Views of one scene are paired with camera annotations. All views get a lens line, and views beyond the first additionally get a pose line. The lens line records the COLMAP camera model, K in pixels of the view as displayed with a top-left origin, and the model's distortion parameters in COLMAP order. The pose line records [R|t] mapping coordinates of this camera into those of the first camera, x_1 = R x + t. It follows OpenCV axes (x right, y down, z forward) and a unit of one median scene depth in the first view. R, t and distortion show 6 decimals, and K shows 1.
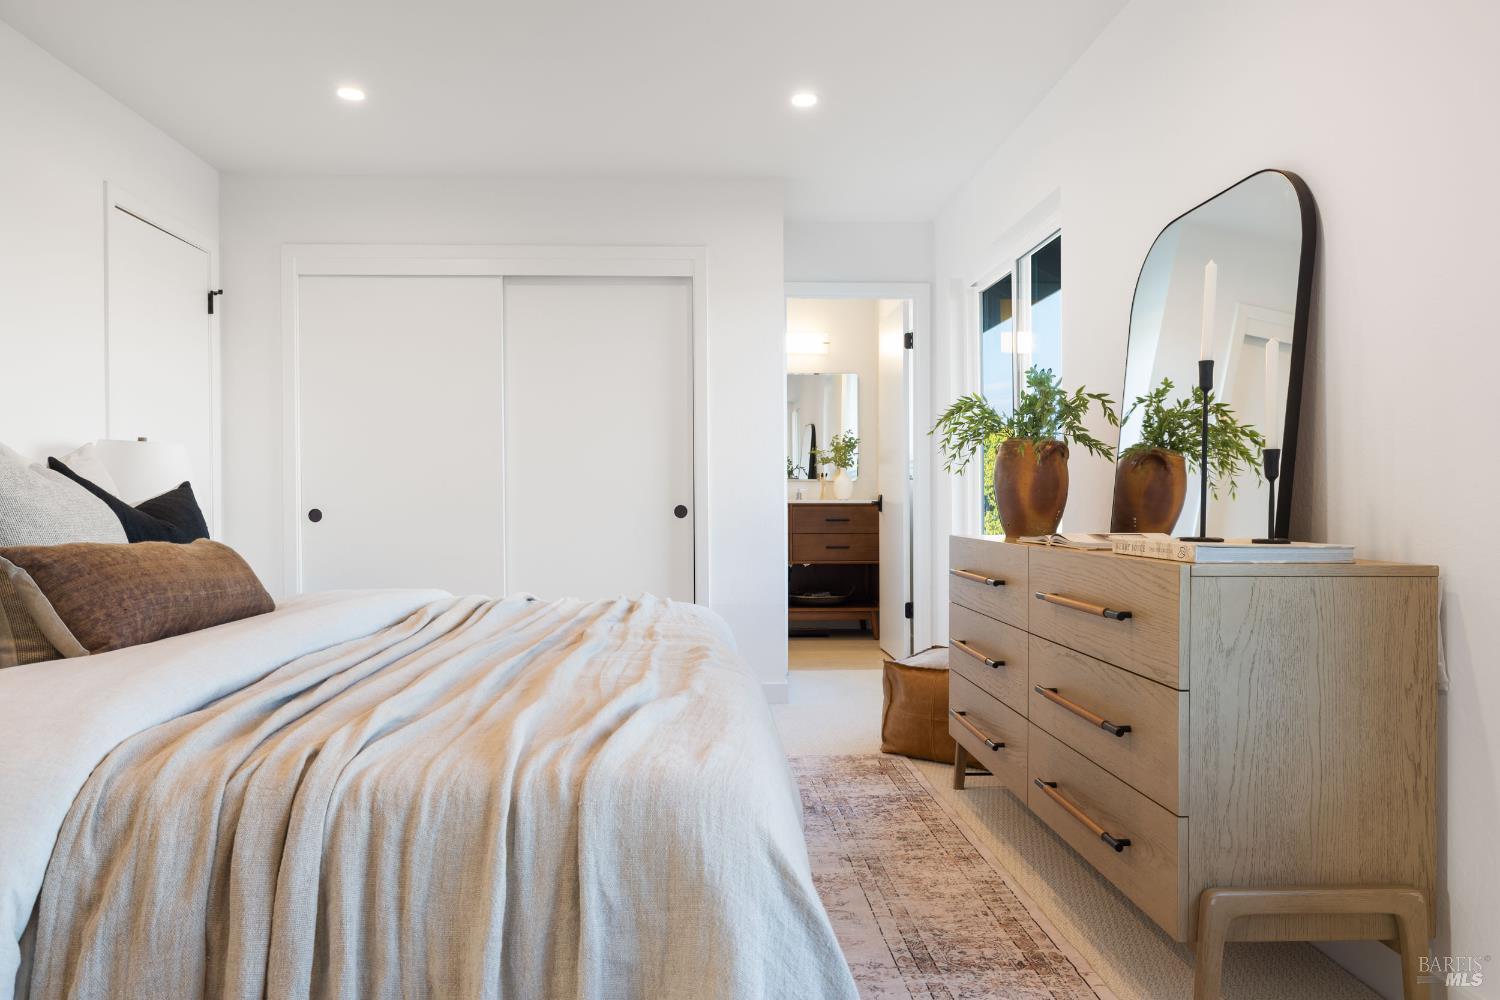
lens RADIAL K [[1009.1, 0, 748.1], [0, 1009.1, 495.8], [0, 0, 1]] dist [-0.006151, 0.004510]
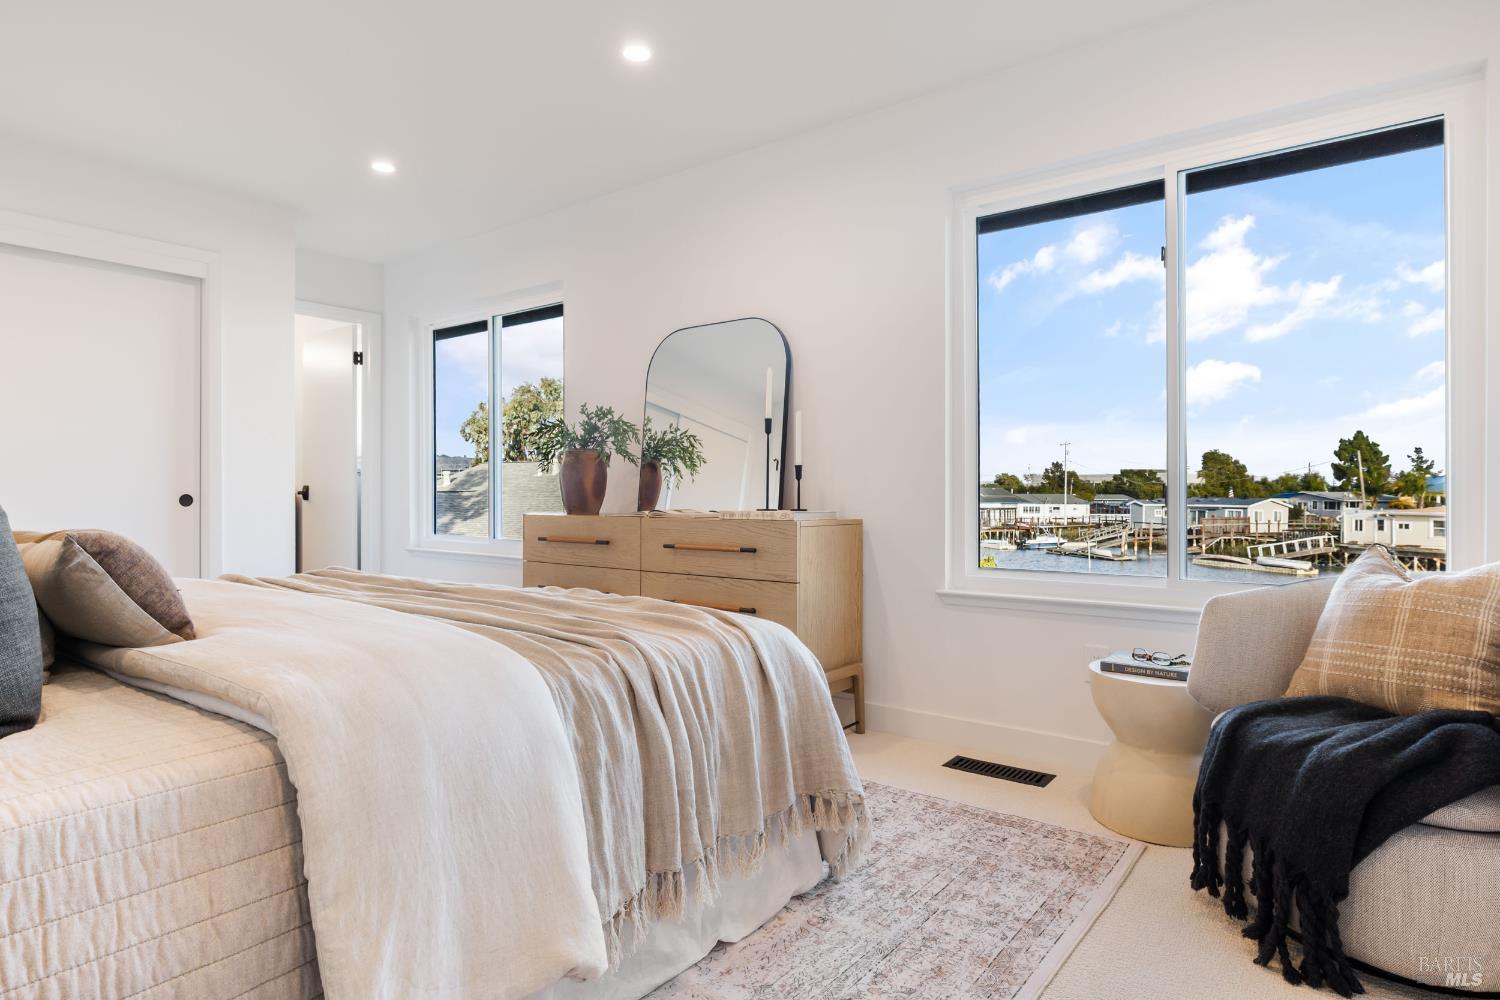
lens RADIAL K [[836.0, 0, 746.8], [0, 836.0, 495.3], [0, 0, 1]] dist [0.001183, -0.000321]
pose [[0.648832, -0.001862, 0.760930, -0.539181], [-0.004739, 0.999968, 0.006488, 0.002817], [-0.760917, -0.007815, 0.648802, -0.010367]]
